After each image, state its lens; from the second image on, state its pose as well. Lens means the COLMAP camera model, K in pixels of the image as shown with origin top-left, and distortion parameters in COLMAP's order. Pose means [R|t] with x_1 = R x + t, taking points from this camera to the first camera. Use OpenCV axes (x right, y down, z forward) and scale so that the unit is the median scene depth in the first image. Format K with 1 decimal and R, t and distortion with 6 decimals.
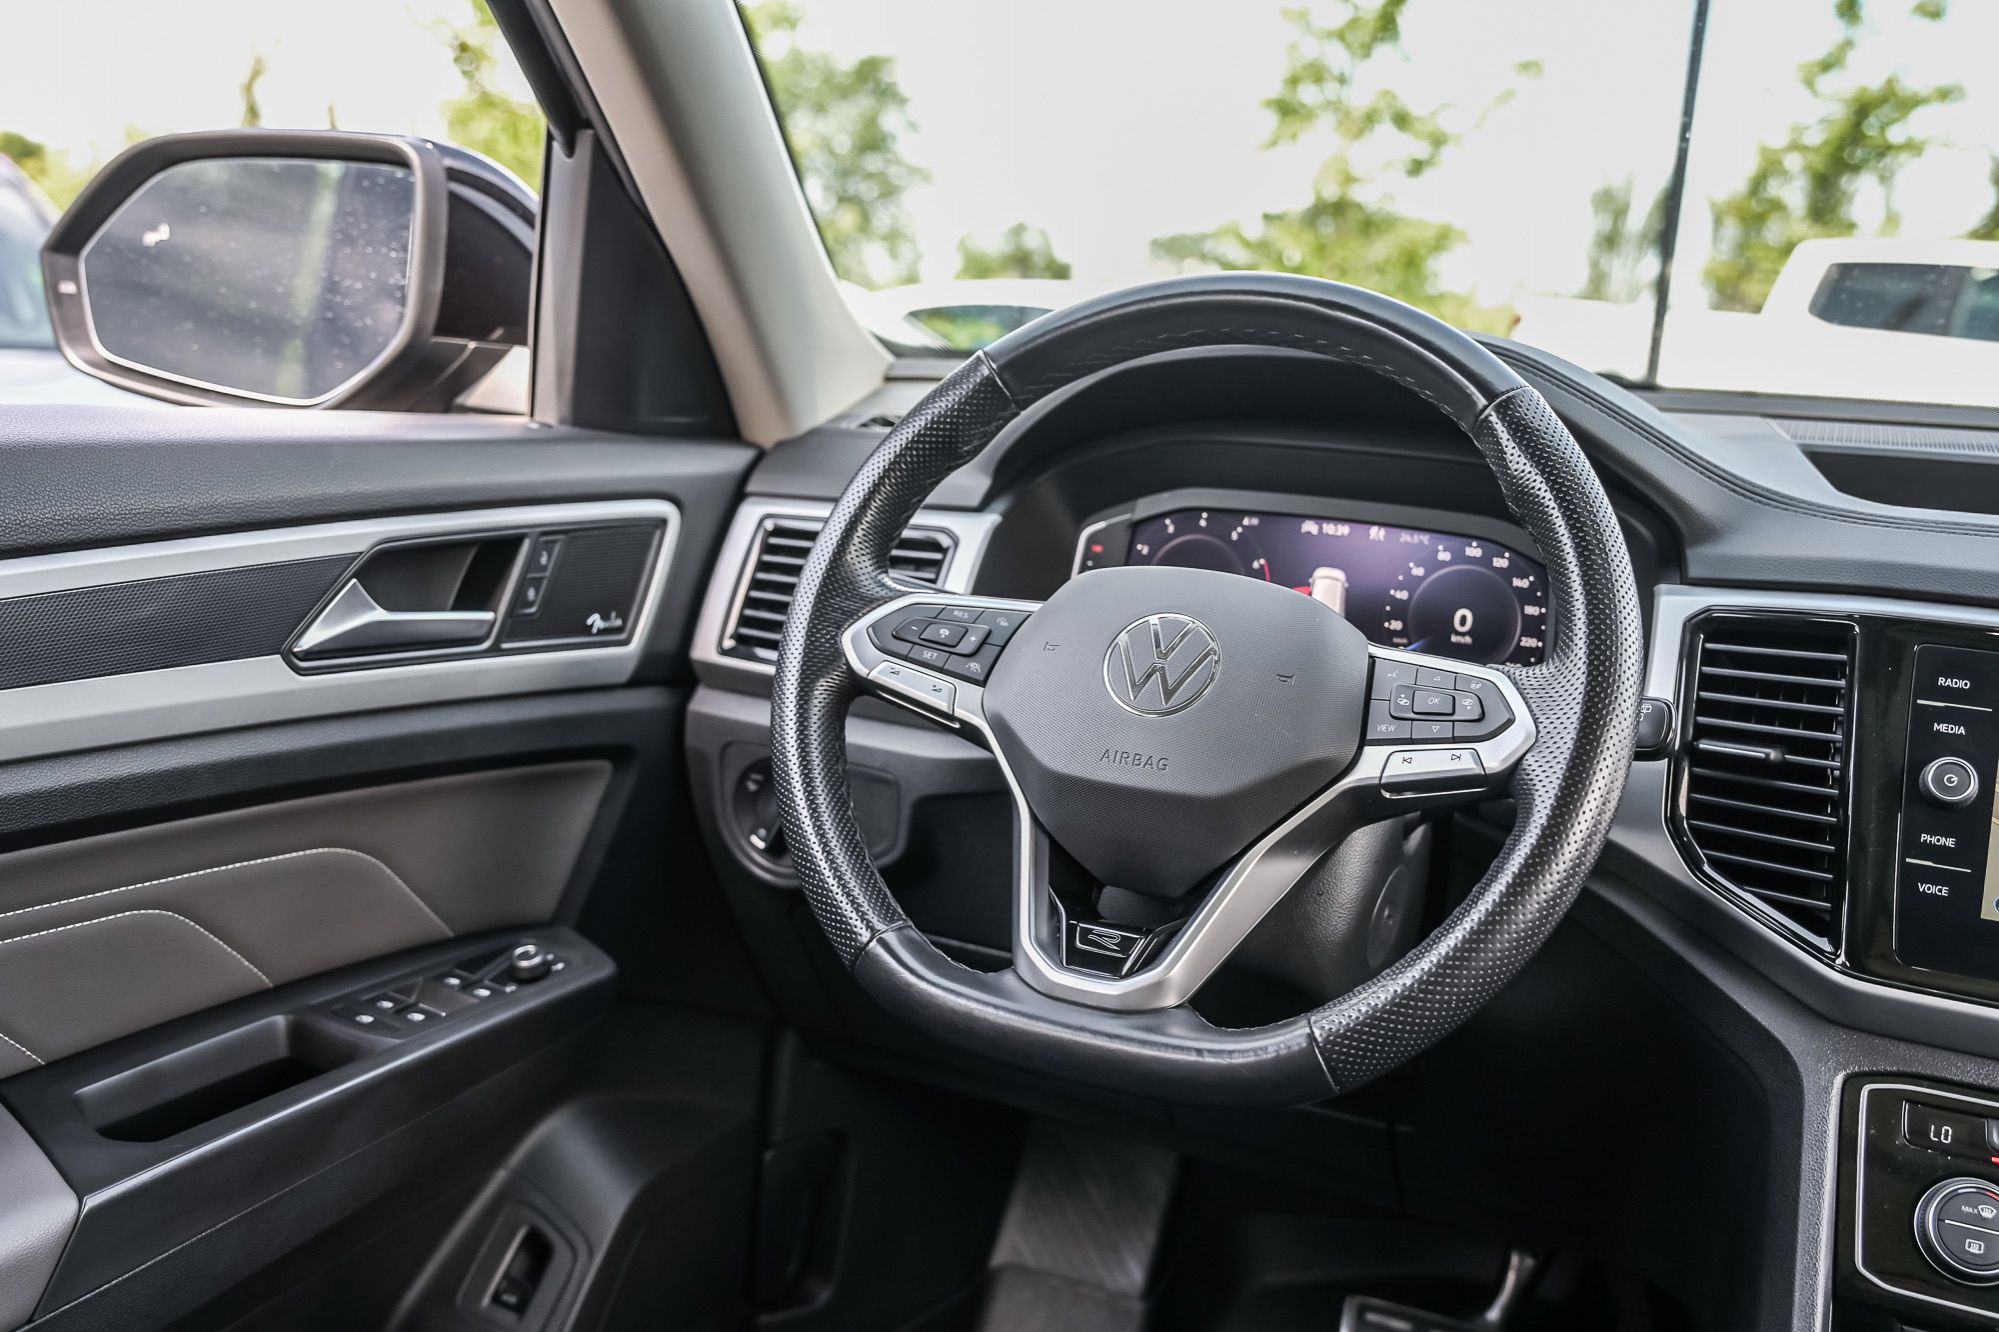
lens RADIAL K [[1774.5, 0, 999.7], [0, 1774.5, 674.1], [0, 0, 1]] dist [0.007974, -0.004864]
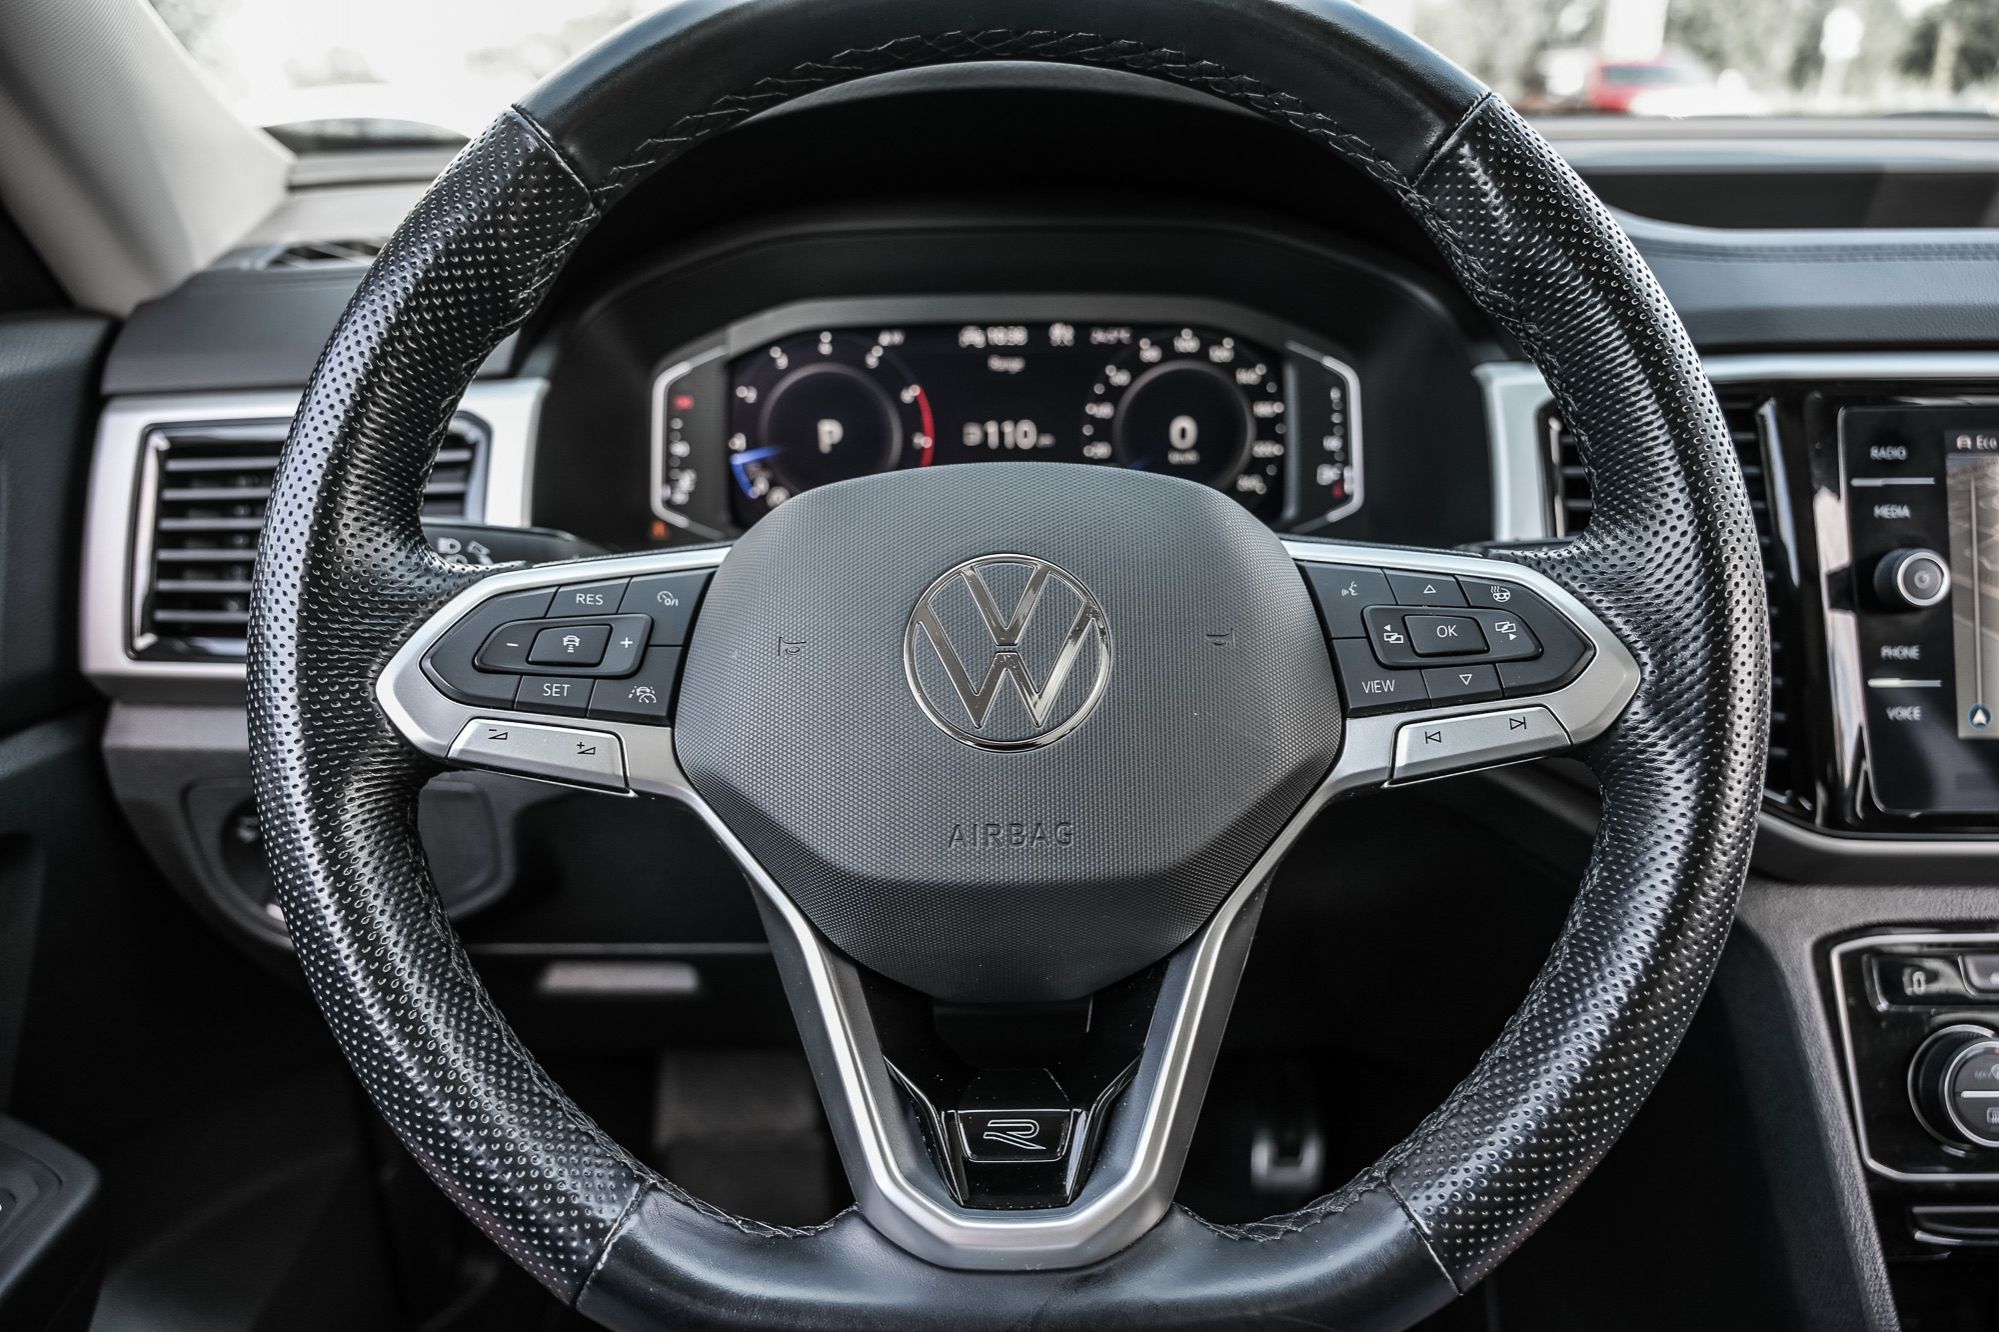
lens RADIAL K [[1315.7, 0, 1006.4], [0, 1315.7, 676.8], [0, 0, 1]] dist [-0.007995, -0.001826]
pose [[0.902922, -0.227364, 0.364744, -0.055192], [0.146565, 0.960638, 0.235995, -0.082022], [-0.404043, -0.159627, 0.900704, 0.518575]]
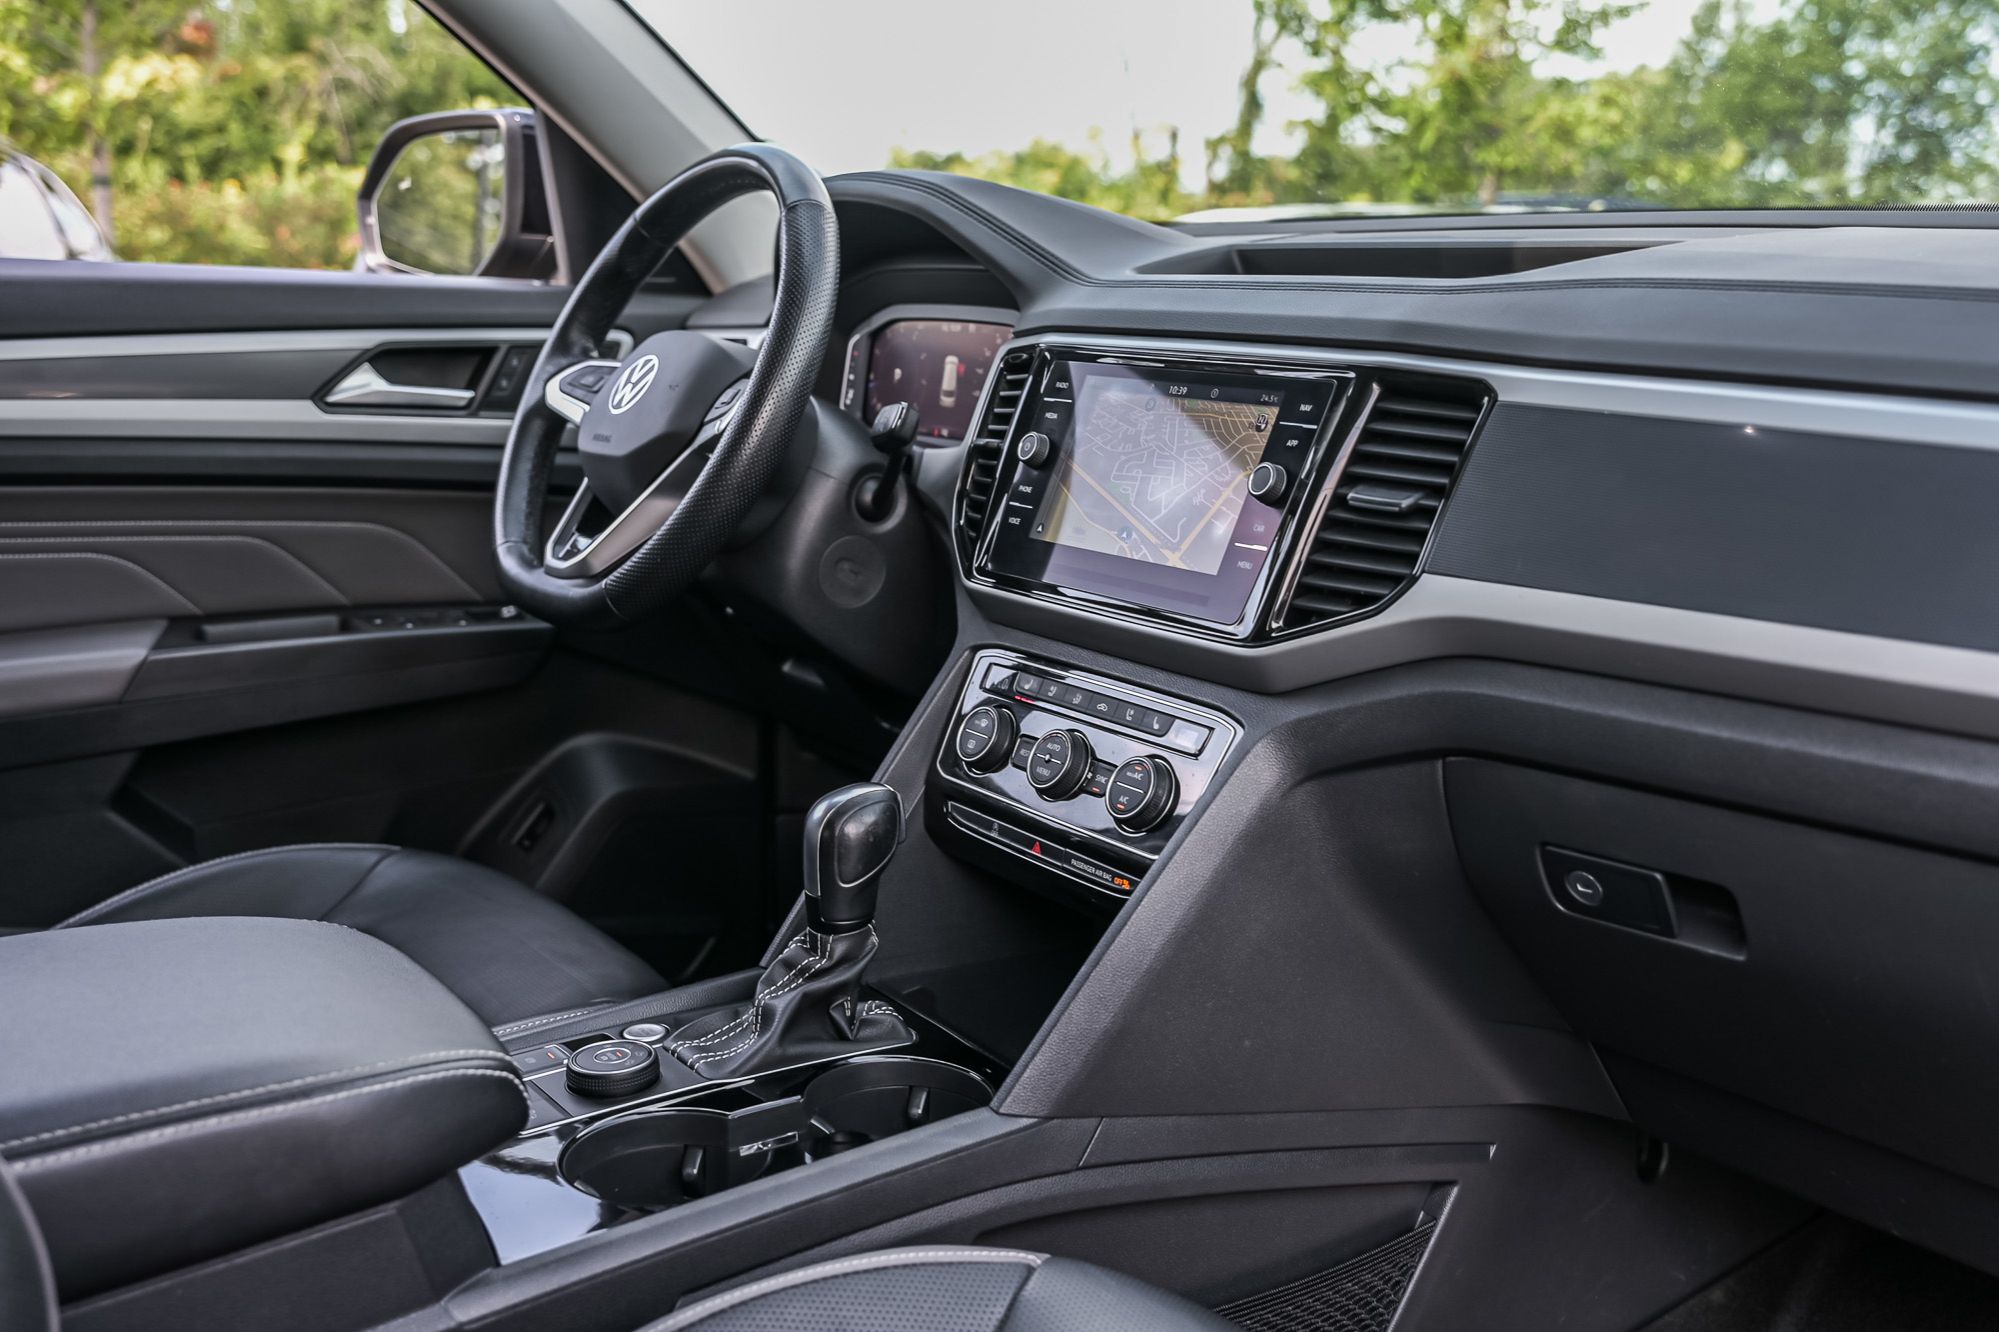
lens RADIAL K [[1934.8, 0, 1010.2], [0, 1934.8, 677.8], [0, 0, 1]] dist [-0.000895, -0.002704]
pose [[0.869773, 0.047096, -0.491200, 1.093939], [-0.047888, 0.998792, 0.010969, 0.194082], [0.491123, 0.013981, 0.870978, -0.335032]]
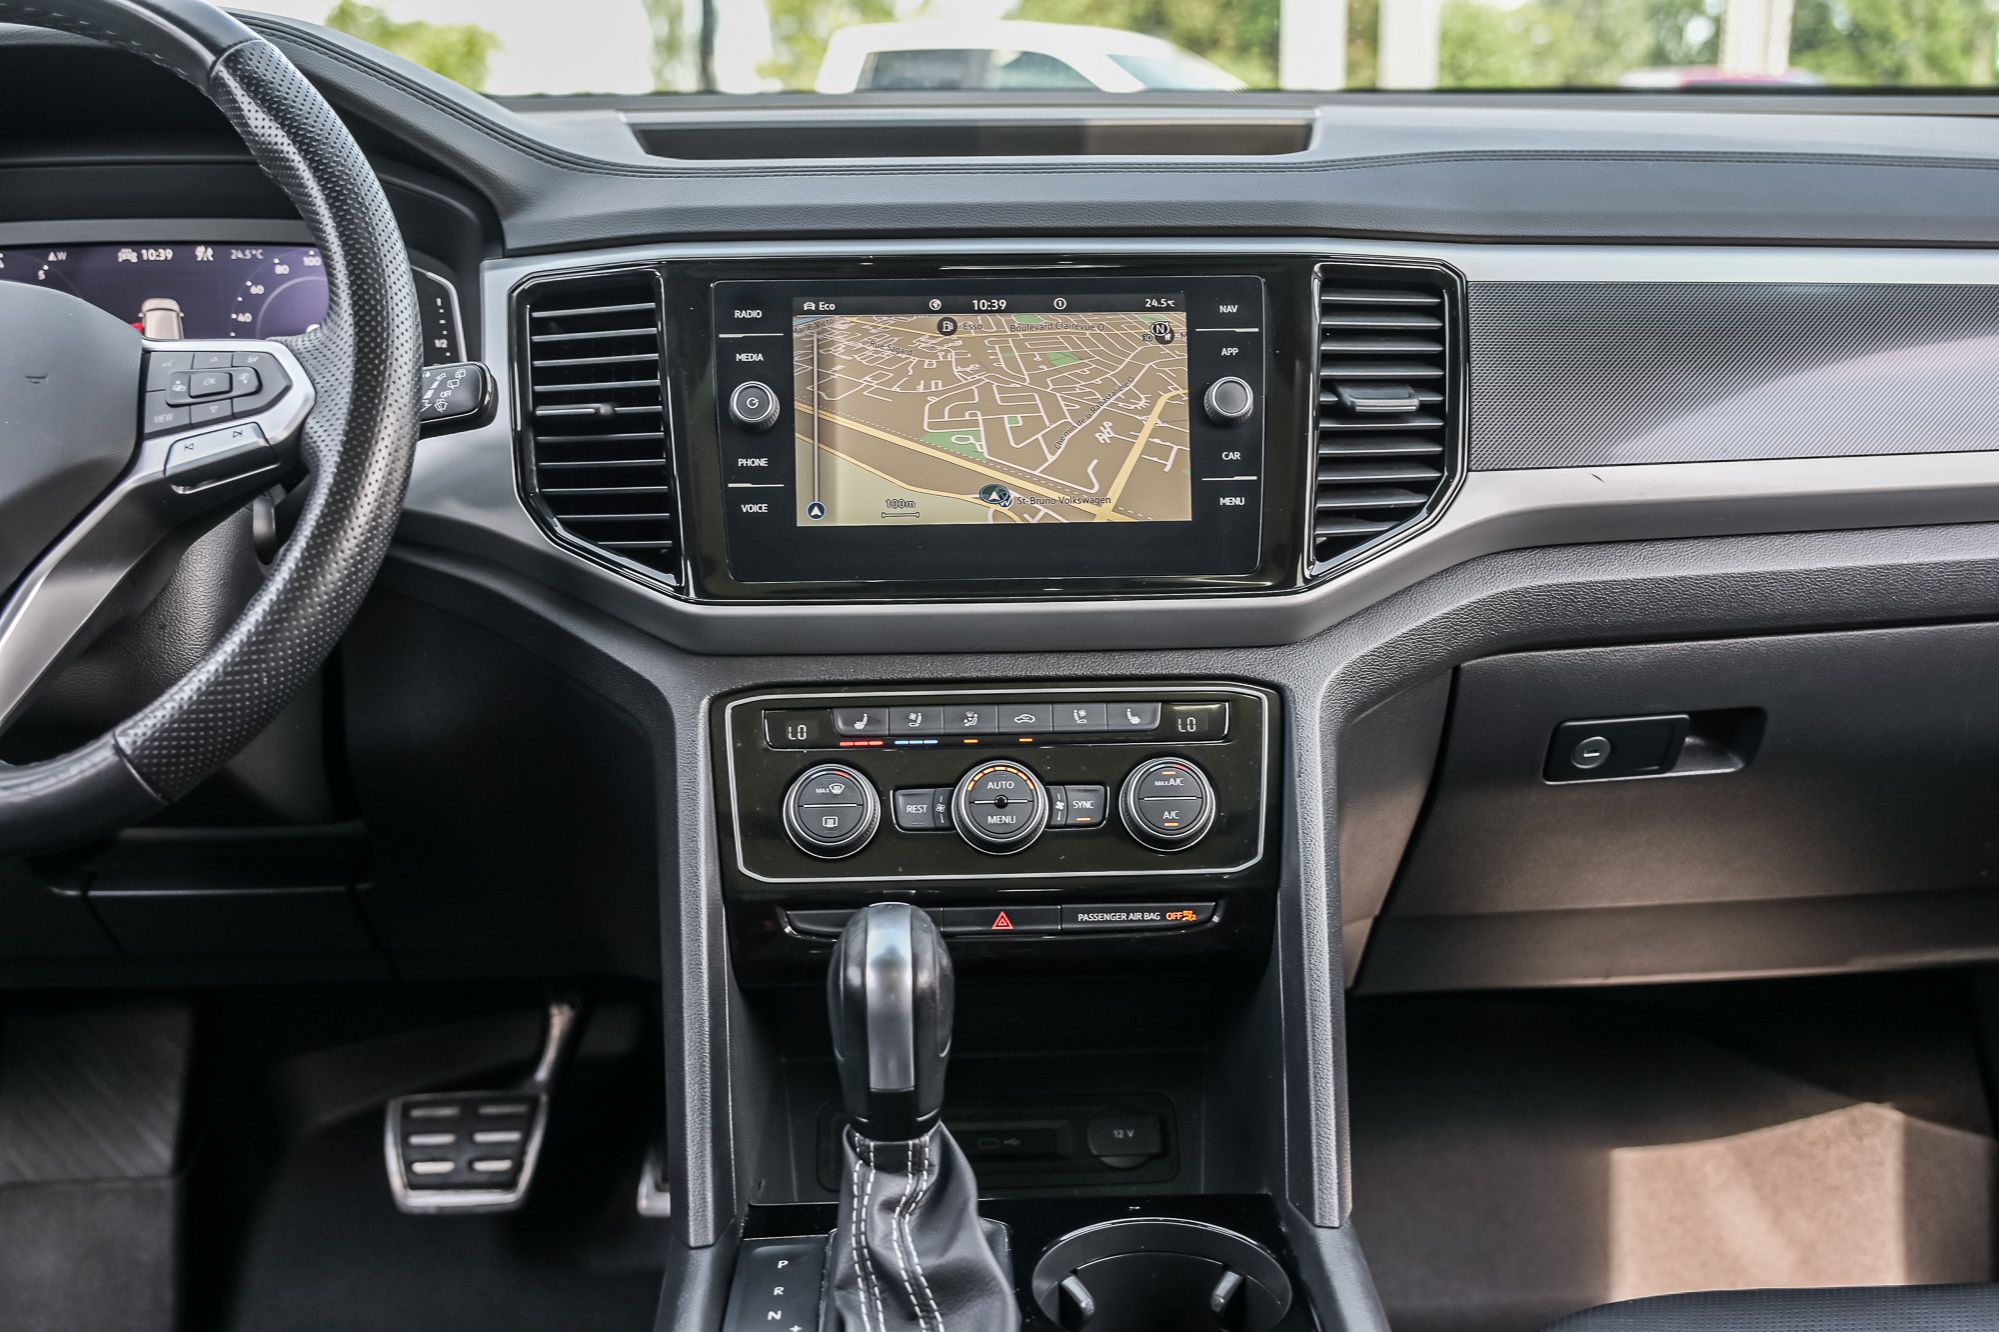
lens RADIAL K [[1934.8, 0, 1010.2], [0, 1934.8, 677.8], [0, 0, 1]] dist [-0.000895, -0.002704]
pose [[0.882676, -0.183907, 0.432506, 0.118957], [0.152212, 0.982523, 0.107141, 0.099637], [-0.444651, -0.028738, 0.895243, -0.083031]]
